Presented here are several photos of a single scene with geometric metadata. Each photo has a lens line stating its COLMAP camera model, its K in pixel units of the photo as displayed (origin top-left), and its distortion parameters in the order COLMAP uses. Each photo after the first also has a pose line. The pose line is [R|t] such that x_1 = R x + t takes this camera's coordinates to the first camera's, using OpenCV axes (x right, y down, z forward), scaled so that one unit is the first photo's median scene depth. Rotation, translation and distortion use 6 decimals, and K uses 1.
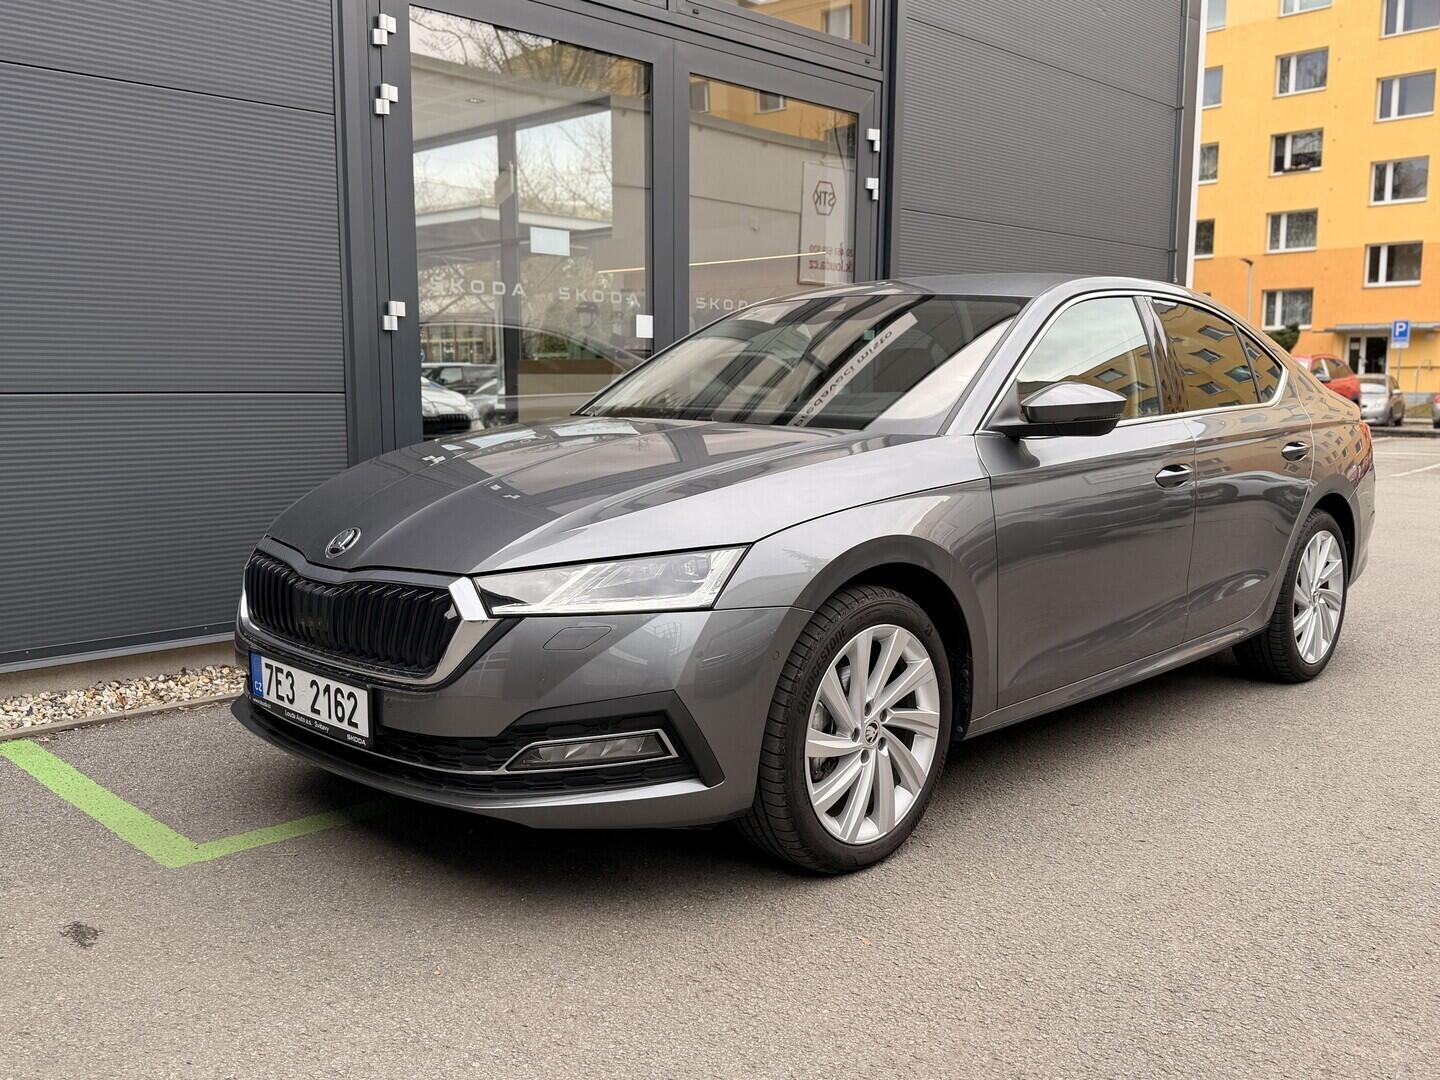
lens RADIAL K [[1261.3, 0, 720.0], [0, 1261.3, 540.0], [0, 0, 1]] dist [0.222828, -0.468979]
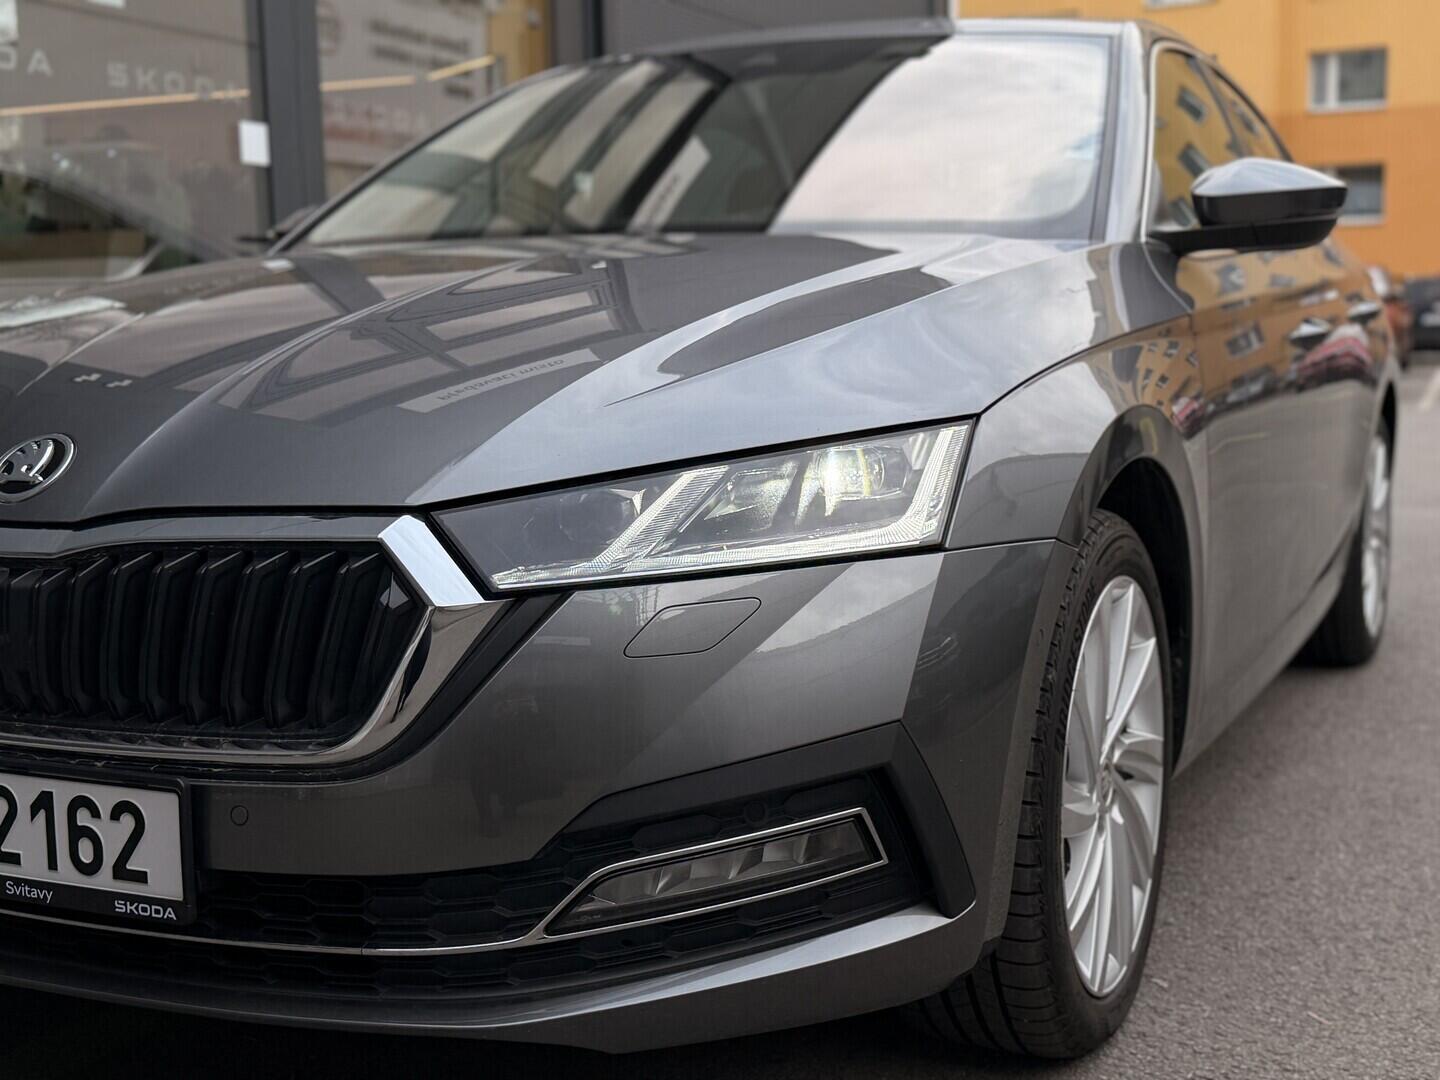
lens RADIAL K [[1800.6, 0, 720.0], [0, 1800.6, 540.0], [0, 0, 1]] dist [0.236683, -0.529167]
pose [[0.948110, -0.060084, 0.312215, -0.284118], [0.062018, 0.998068, 0.003740, 0.040806], [-0.311837, 0.015817, 0.950004, 0.347747]]
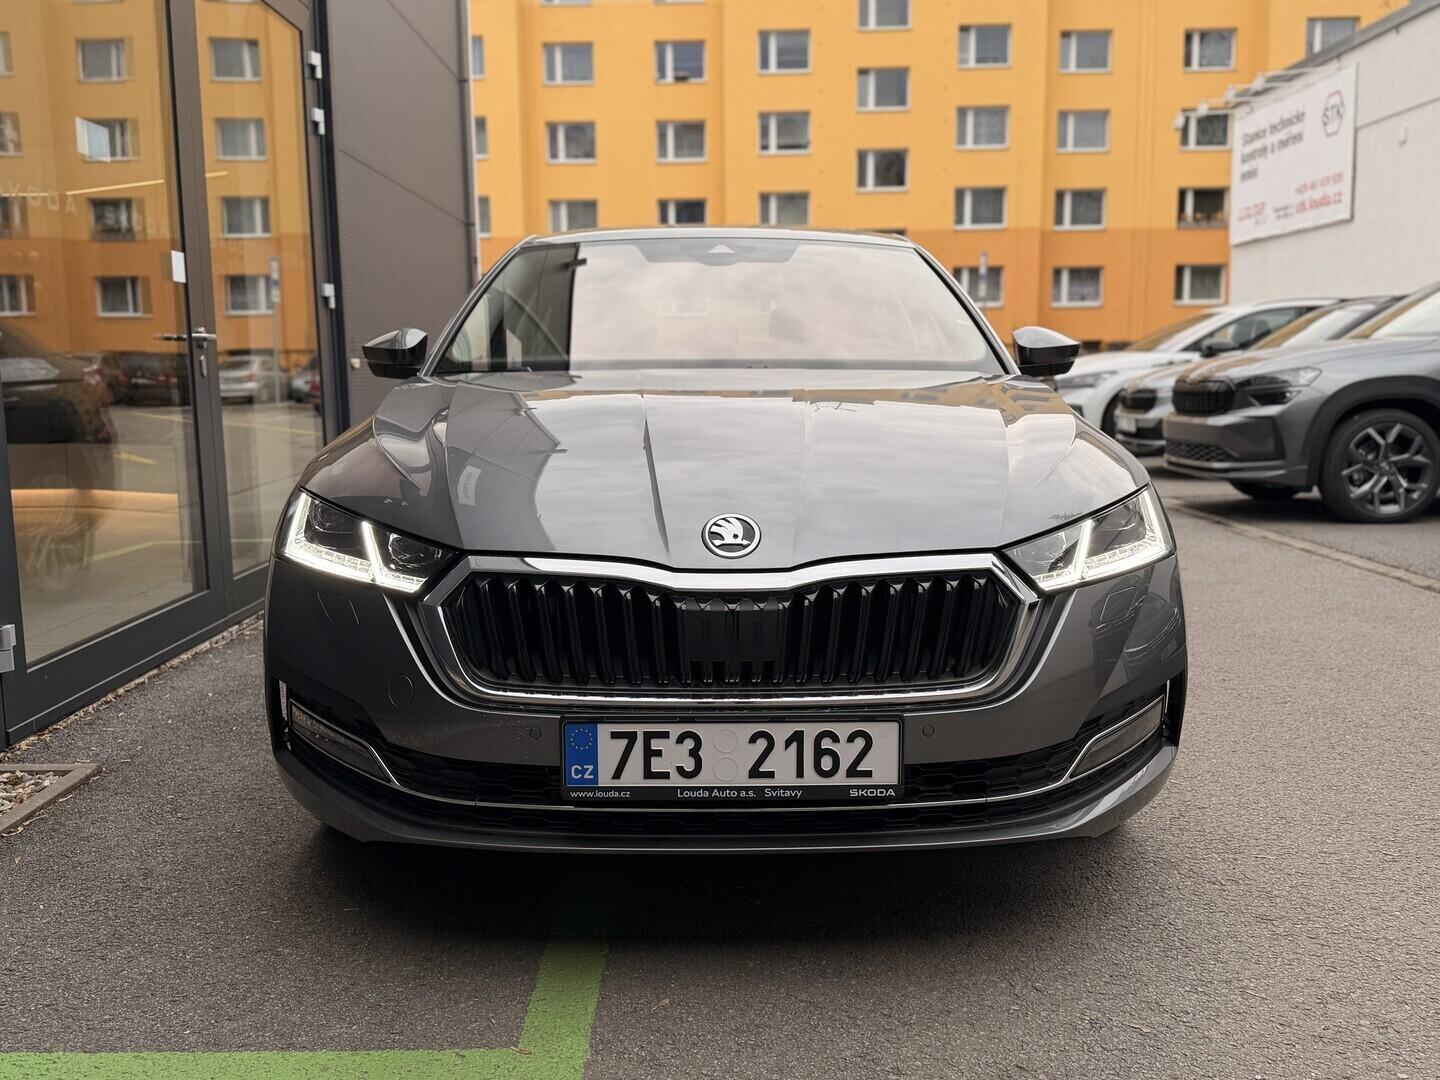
lens RADIAL K [[1261.3, 0, 720.0], [0, 1261.3, 540.0], [0, 0, 1]] dist [0.222828, -0.468979]
pose [[0.703276, -0.110262, 0.702314, -0.838465], [0.101680, 0.993343, 0.054134, -0.037103], [-0.703608, 0.033340, 0.709806, 0.533944]]
